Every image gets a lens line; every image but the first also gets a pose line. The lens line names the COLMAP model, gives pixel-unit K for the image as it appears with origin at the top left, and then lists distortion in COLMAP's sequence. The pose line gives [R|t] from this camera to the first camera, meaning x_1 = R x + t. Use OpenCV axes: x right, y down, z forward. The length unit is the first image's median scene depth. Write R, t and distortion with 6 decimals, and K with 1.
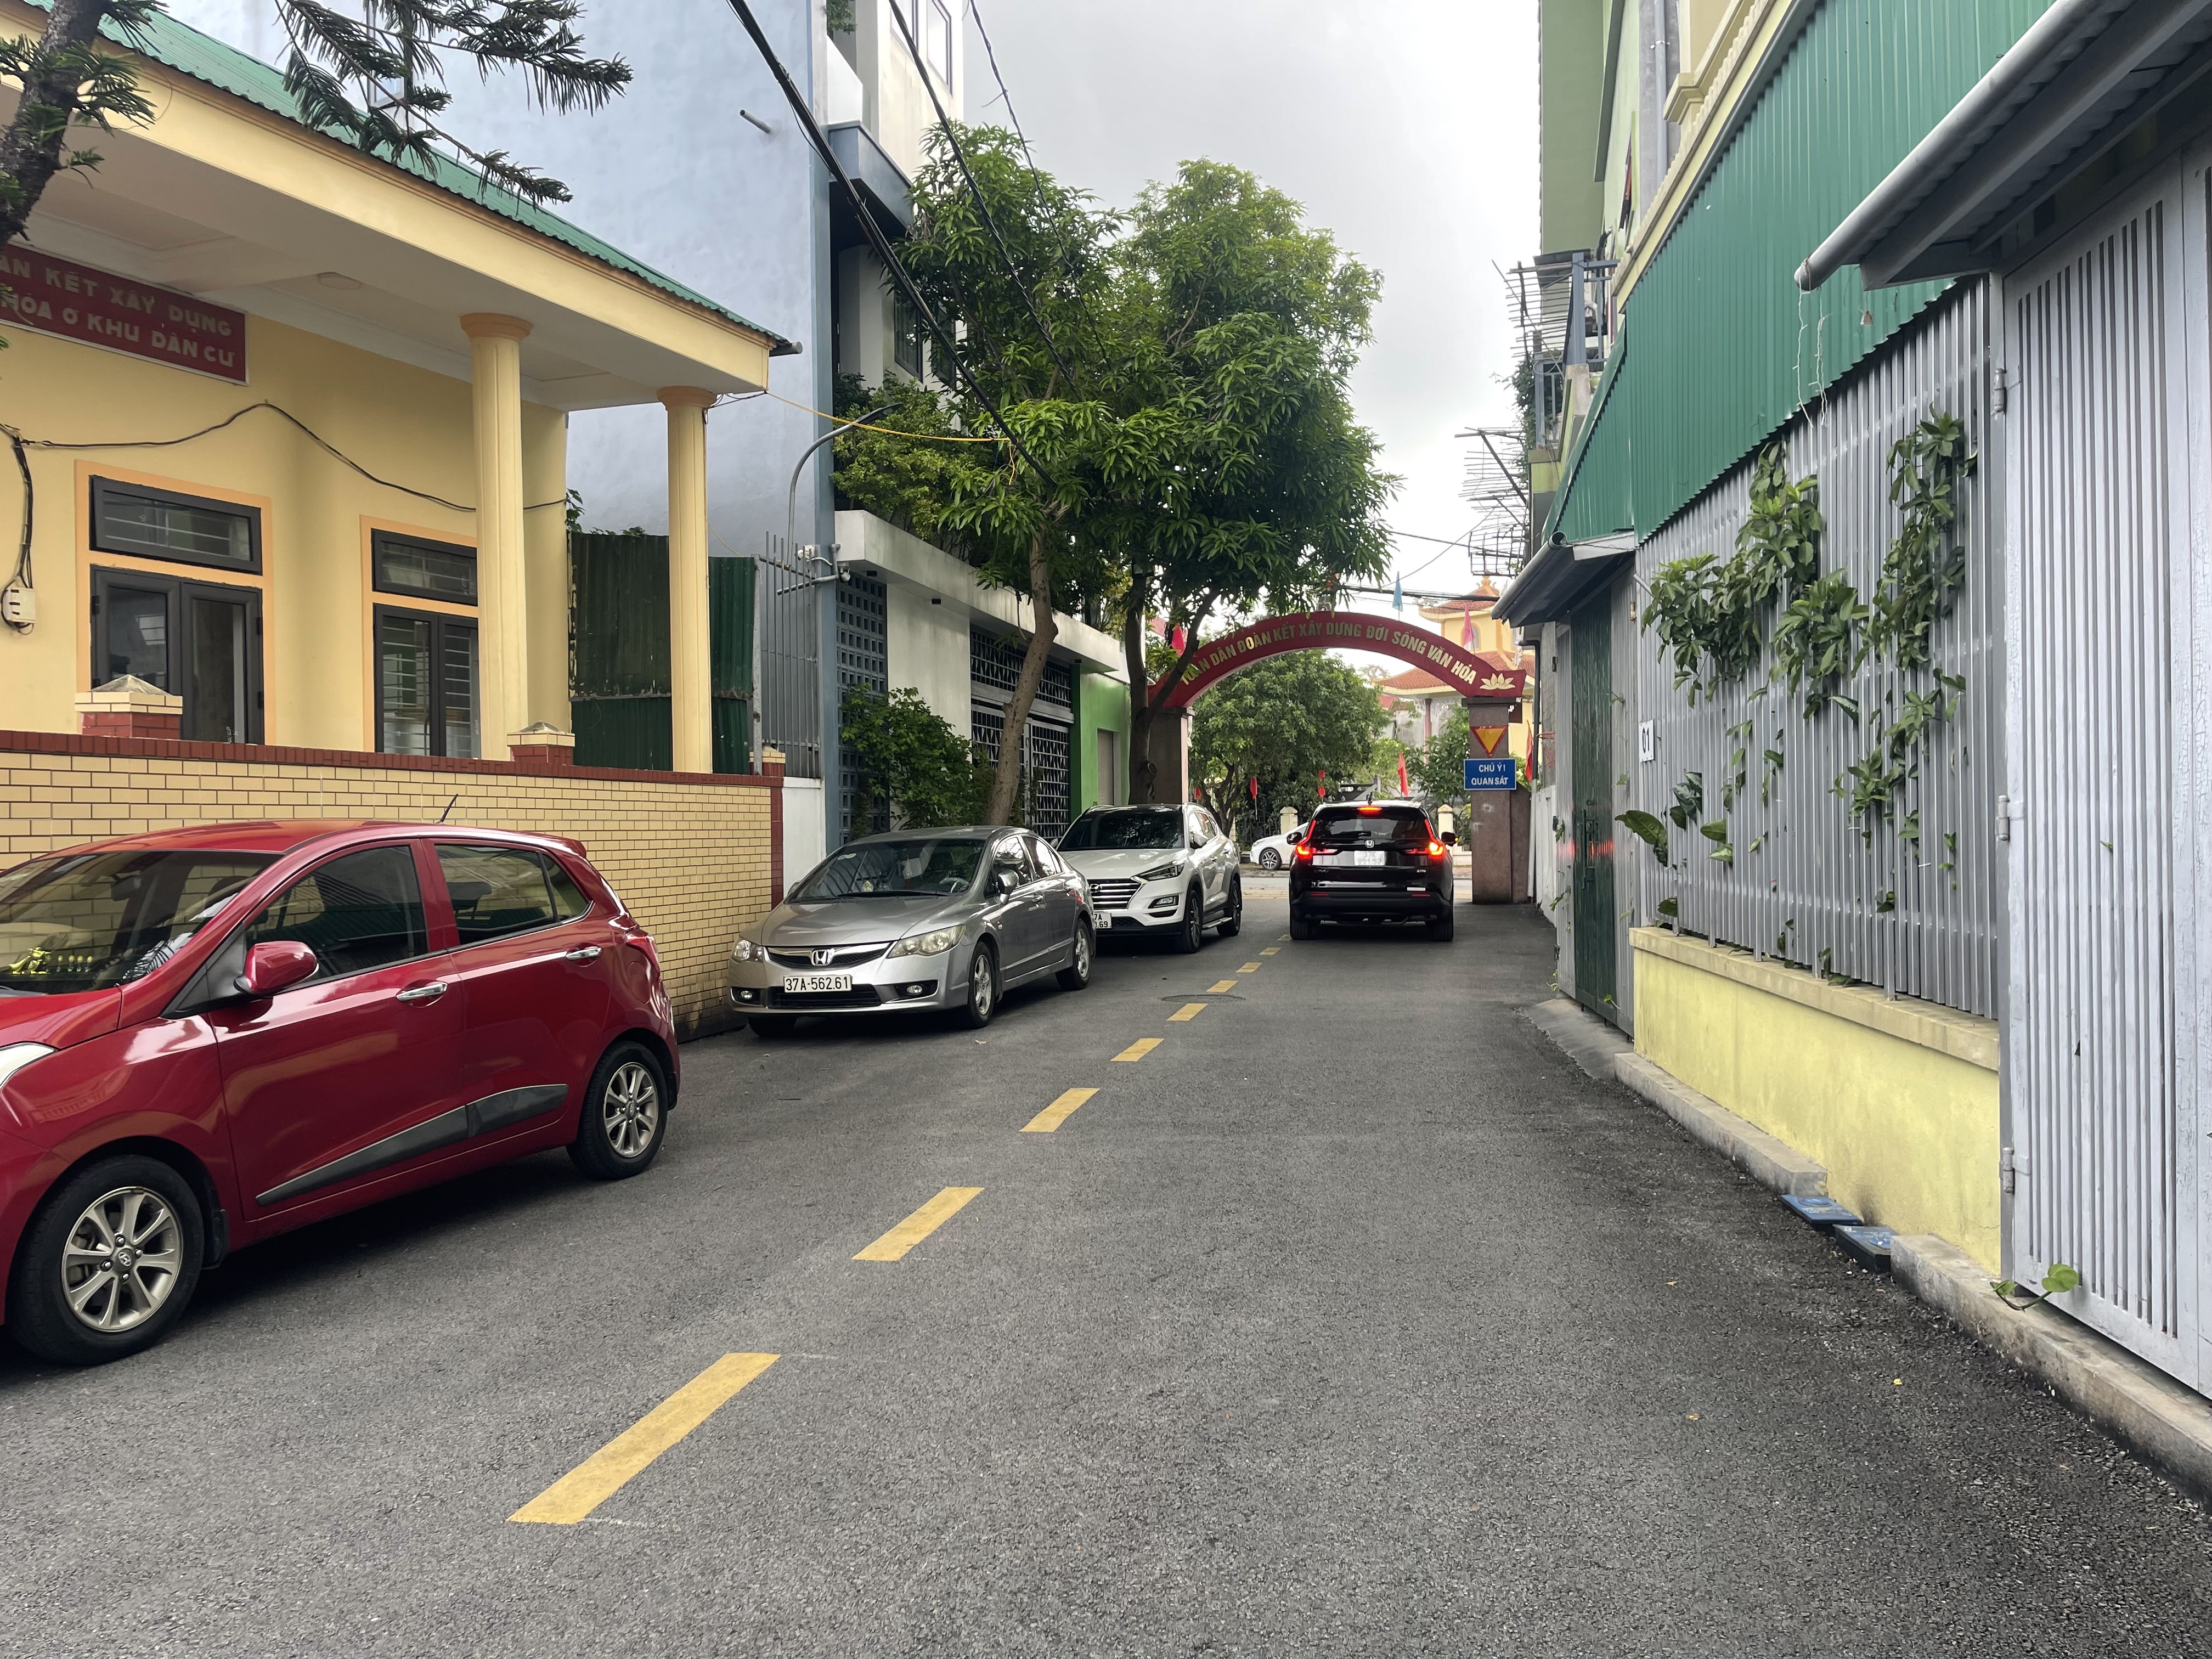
lens RADIAL K [[1612.5, 0, 1101.6], [0, 1612.5, 832.0], [0, 0, 1]] dist [0.014189, 0.000560]
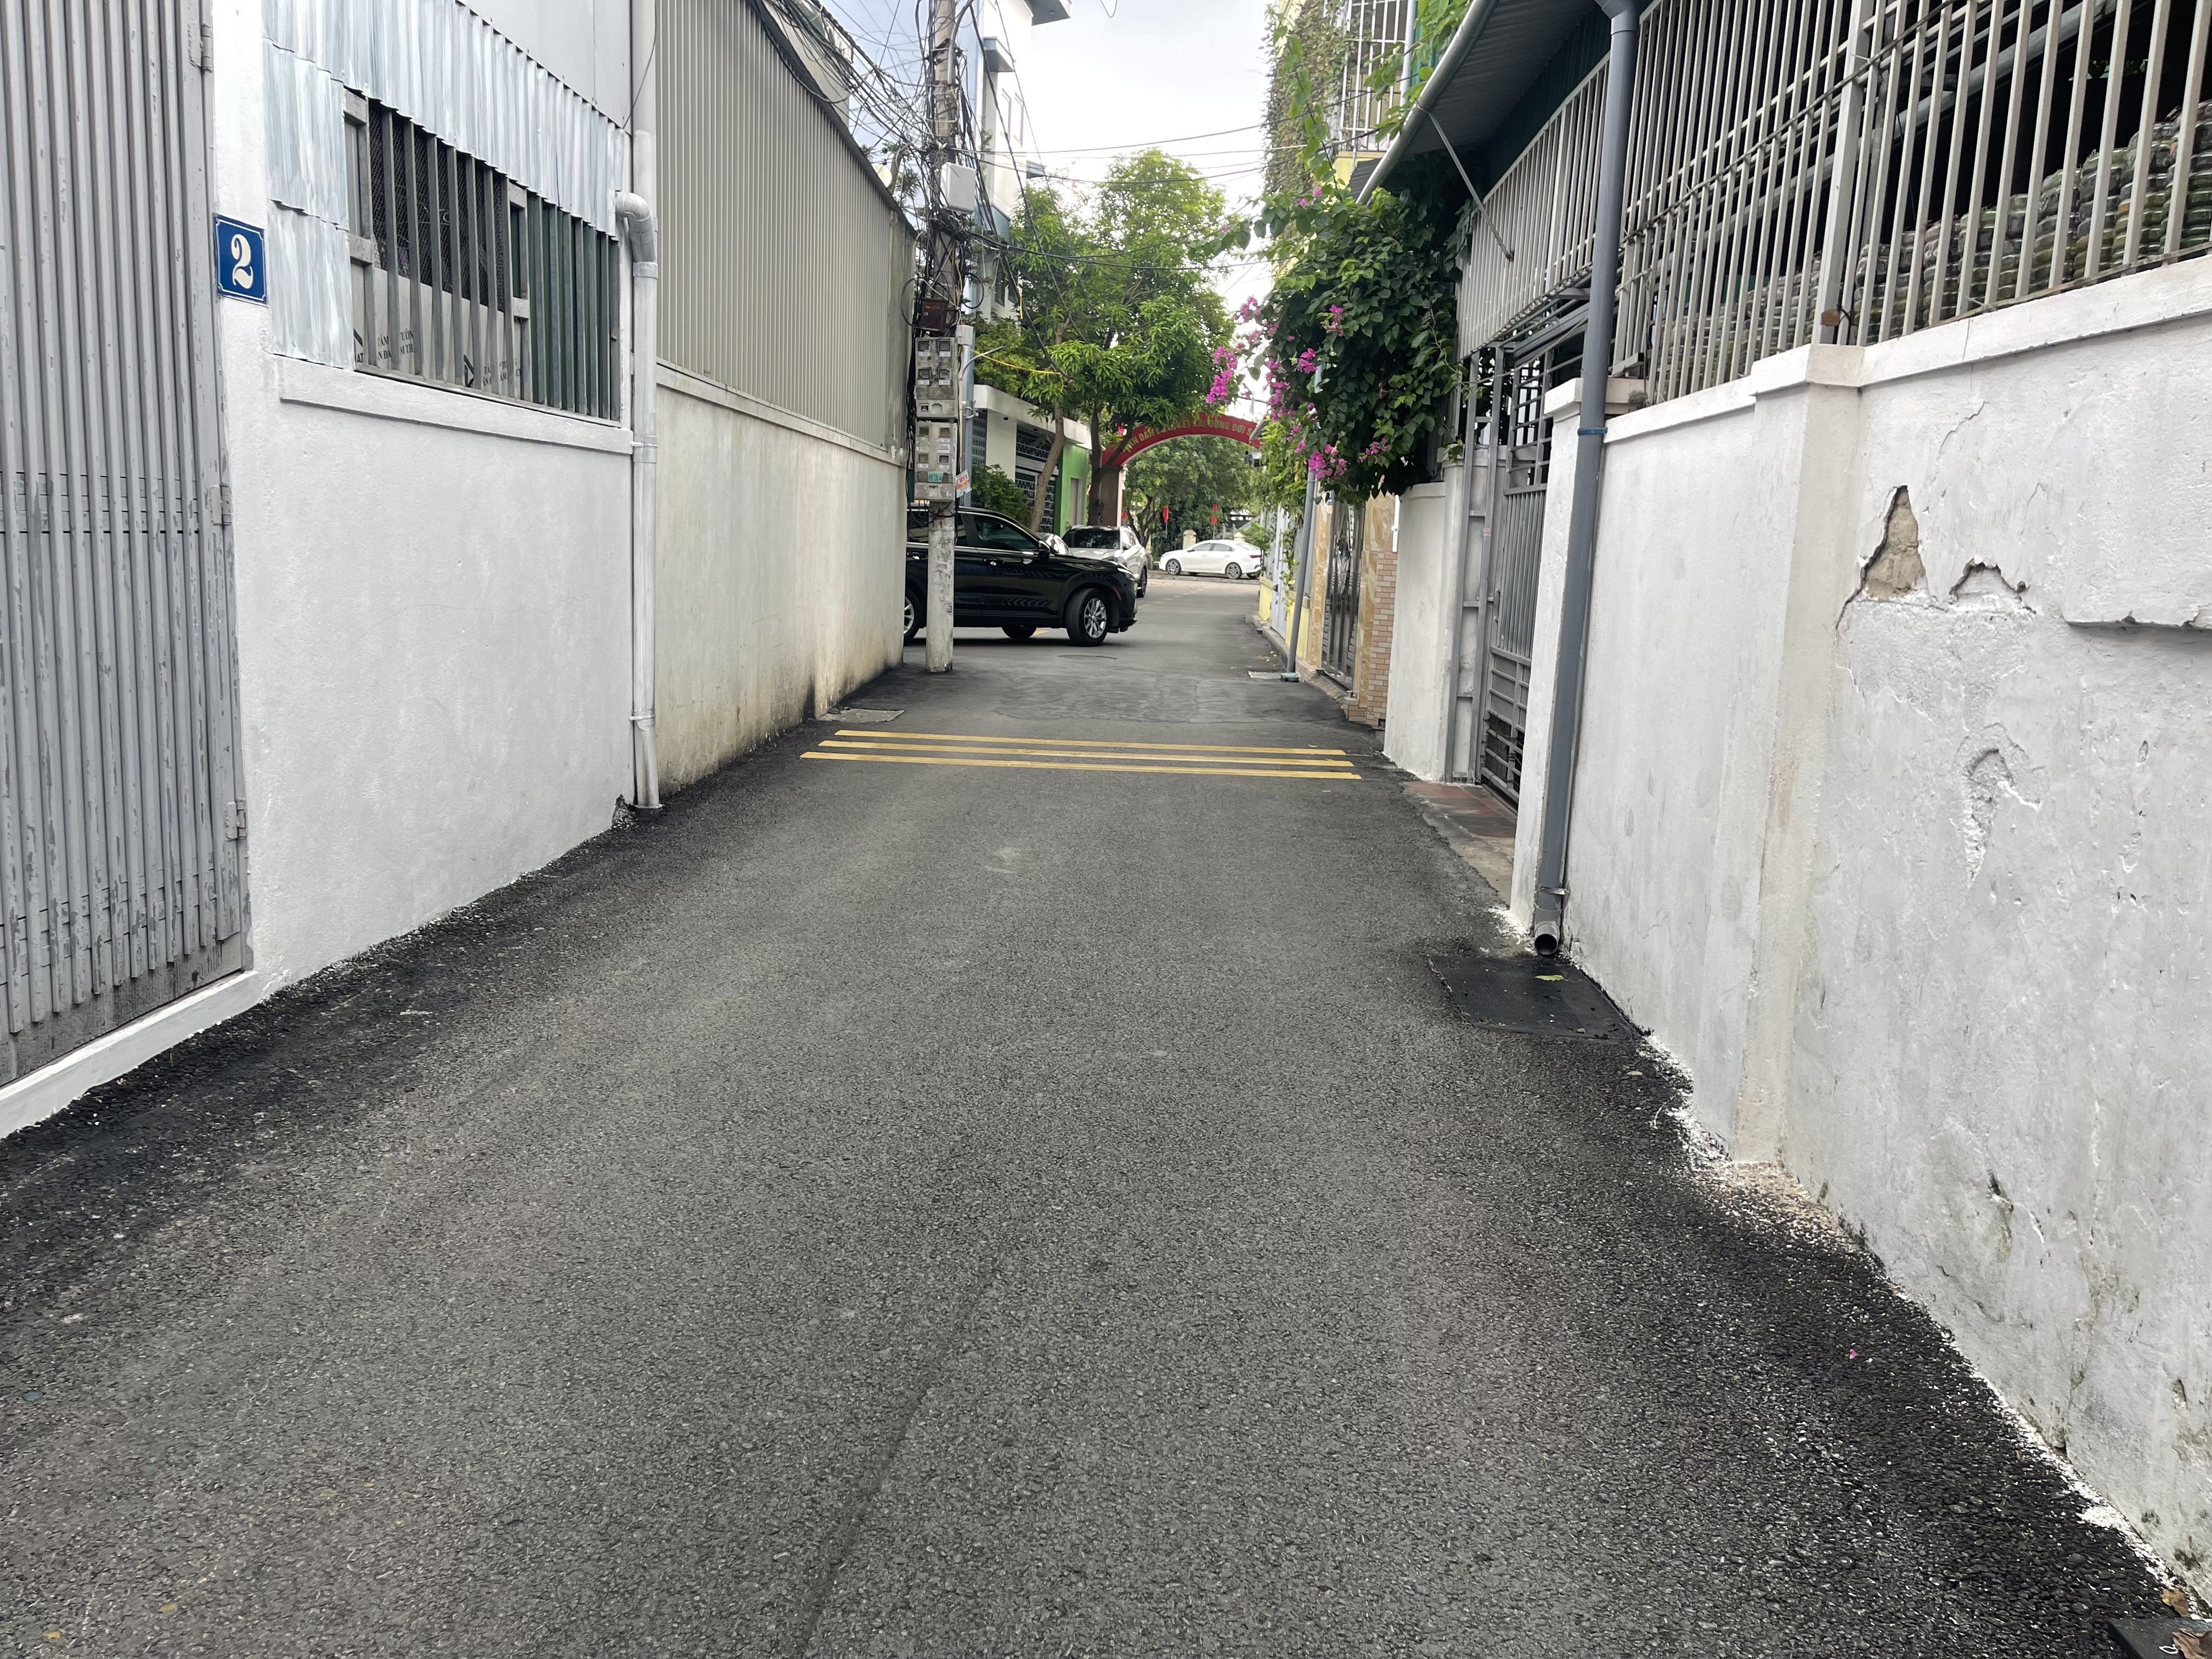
lens RADIAL K [[1612.5, 0, 1103.4], [0, 1612.5, 834.6], [0, 0, 1]] dist [0.014189, 0.000560]
pose [[0.996981, 0.048475, 0.060652, -0.034900], [-0.058416, 0.982893, 0.174671, 0.004657], [-0.051147, -0.177686, 0.982757, -0.485947]]
